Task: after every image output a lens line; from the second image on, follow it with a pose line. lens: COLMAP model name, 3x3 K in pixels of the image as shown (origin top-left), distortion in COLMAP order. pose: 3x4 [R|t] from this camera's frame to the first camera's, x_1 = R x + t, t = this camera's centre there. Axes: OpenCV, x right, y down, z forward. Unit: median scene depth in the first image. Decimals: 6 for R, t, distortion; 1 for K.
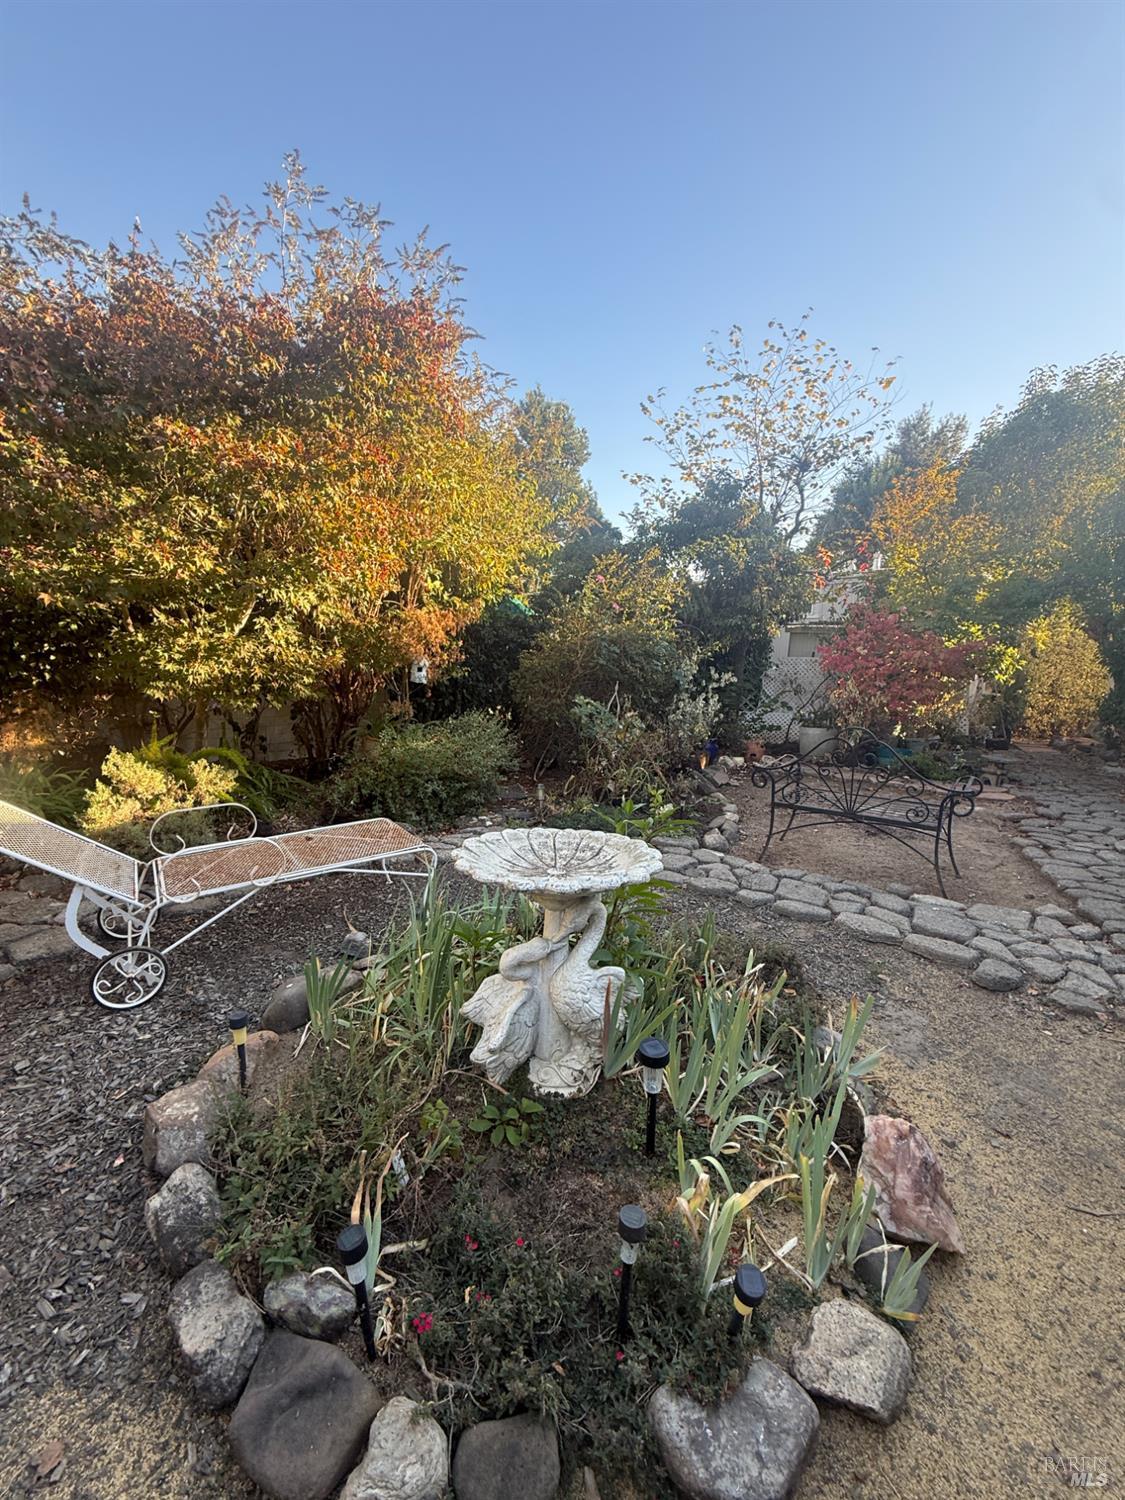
lens RADIAL K [[595.6, 0, 562.6], [0, 595.6, 747.9], [0, 0, 1]] dist [0.001400, -0.000139]
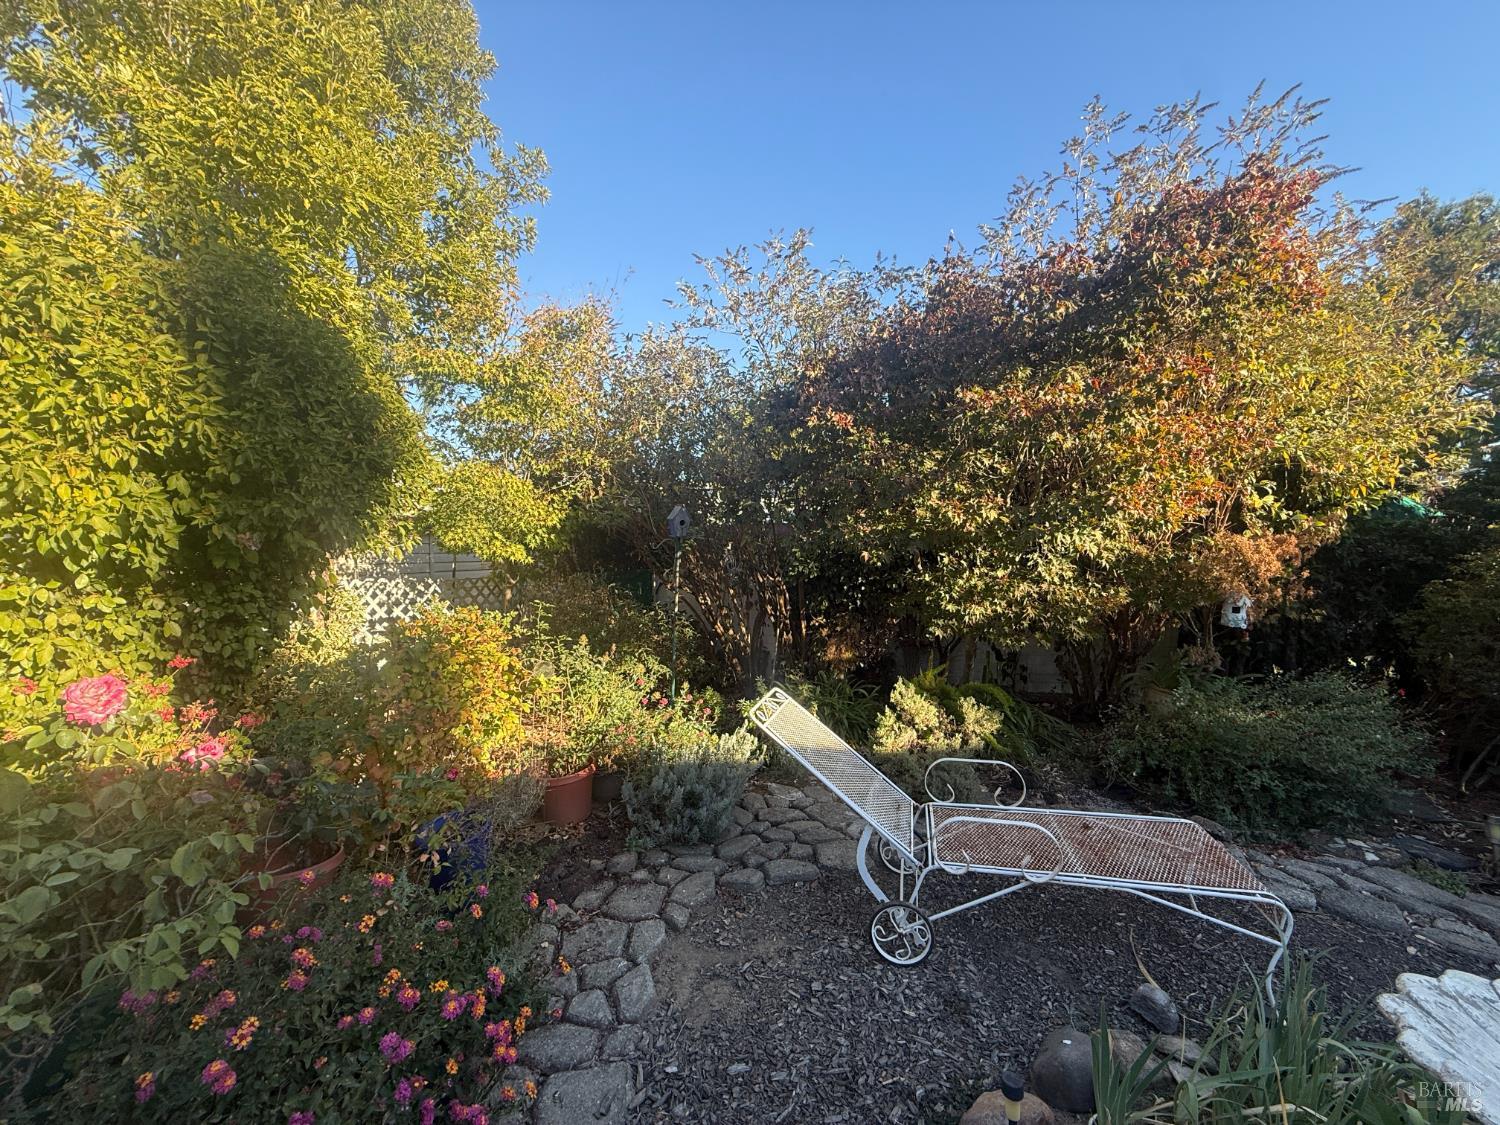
lens RADIAL K [[595.6, 0, 748.2], [0, 595.6, 561.5], [0, 0, 1]] dist [0.001400, -0.000139]
pose [[0.631444, -0.017425, -0.775226, -0.062129], [-0.107727, 0.988081, -0.109956, -0.062882], [0.767902, 0.152944, 0.622040, 0.050255]]
